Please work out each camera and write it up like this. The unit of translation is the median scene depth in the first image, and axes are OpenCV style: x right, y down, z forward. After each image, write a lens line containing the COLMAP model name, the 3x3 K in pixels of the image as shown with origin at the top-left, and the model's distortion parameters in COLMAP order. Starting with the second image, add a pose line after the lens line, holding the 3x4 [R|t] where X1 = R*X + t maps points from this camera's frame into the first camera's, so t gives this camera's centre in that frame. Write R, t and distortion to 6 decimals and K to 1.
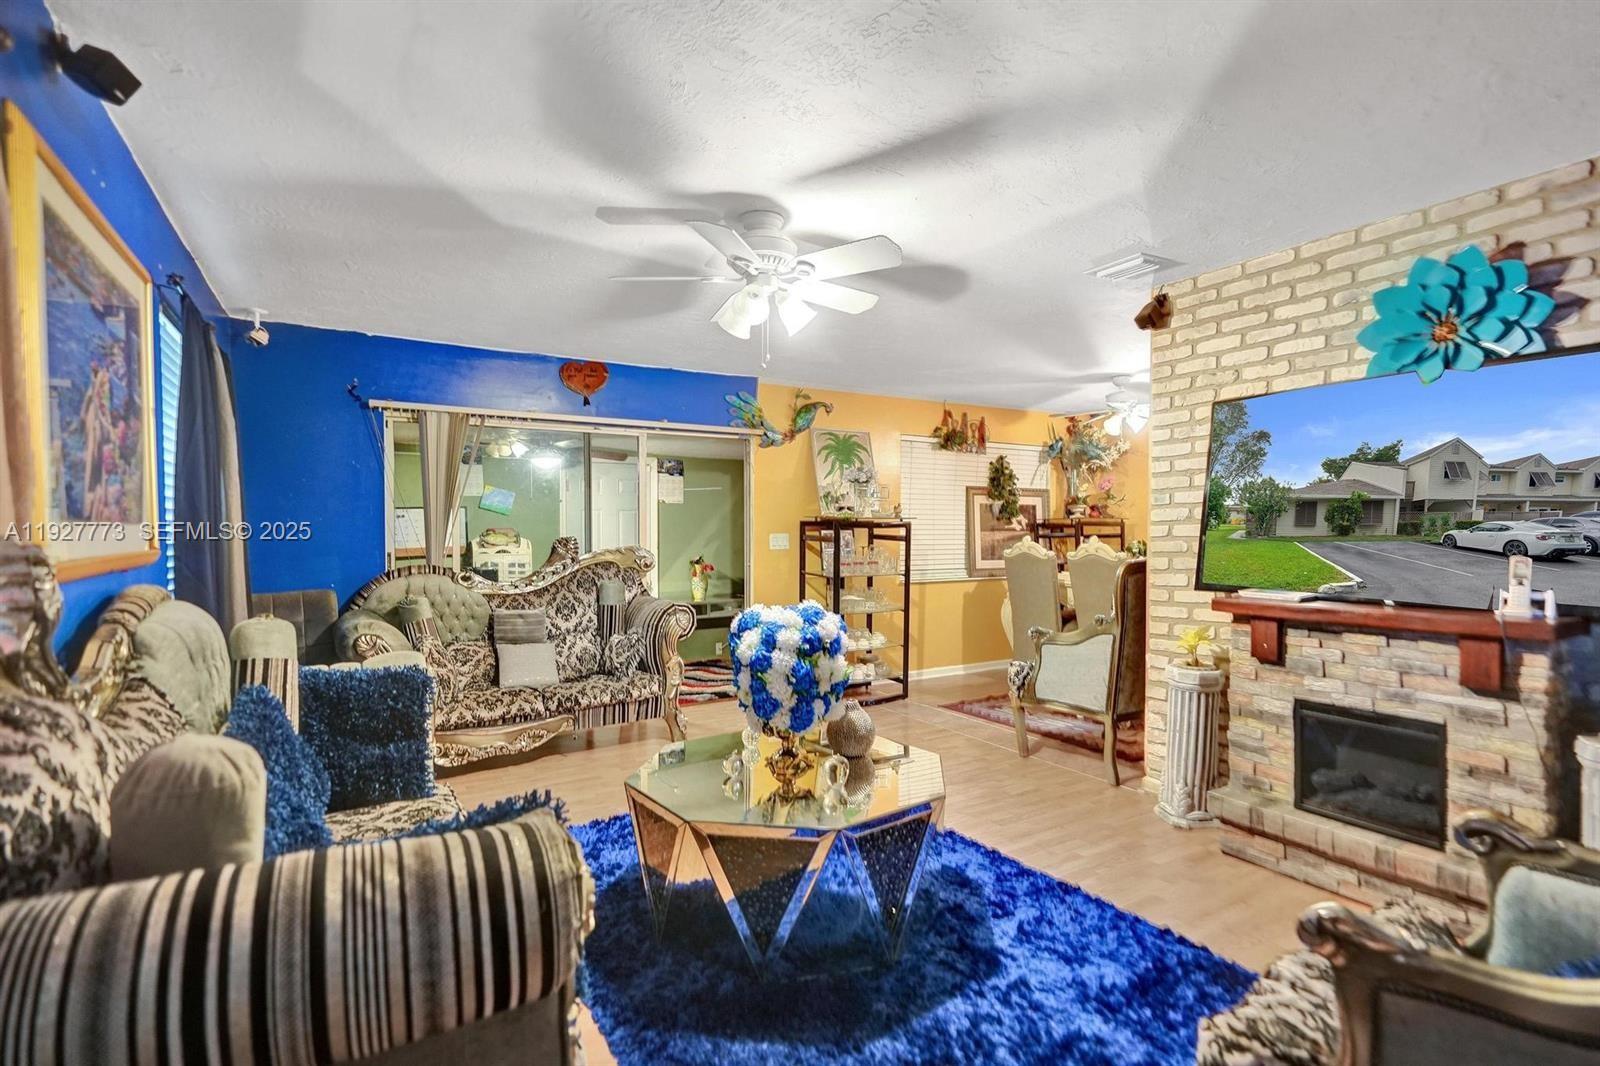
lens RADIAL K [[783.0, 0, 802.0], [0, 783.0, 537.0], [0, 0, 1]] dist [-0.003402, -0.000320]
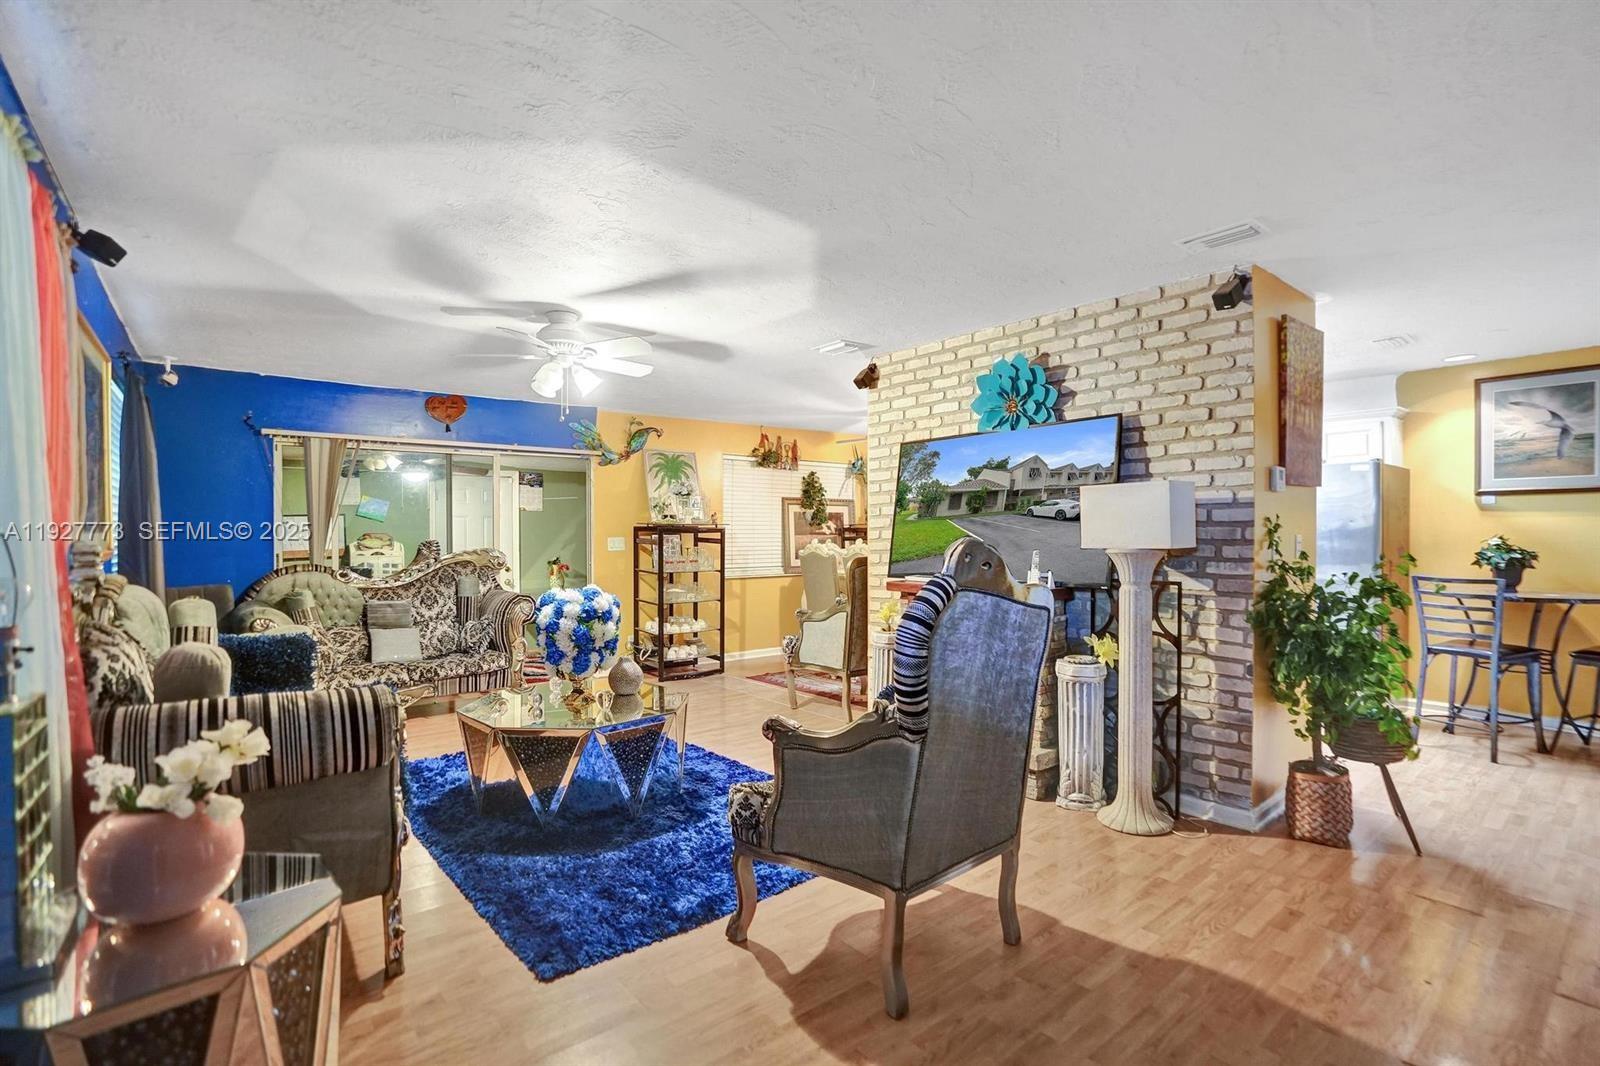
lens RADIAL K [[775.6, 0, 800.0], [0, 775.6, 533.0], [0, 0, 1]] dist [-0.073045, 0.032053]
pose [[0.991214, -0.002075, 0.132249, 0.122400], [0.003279, 0.999955, -0.008885, 0.000652], [-0.132224, 0.009241, 0.991177, -0.271569]]
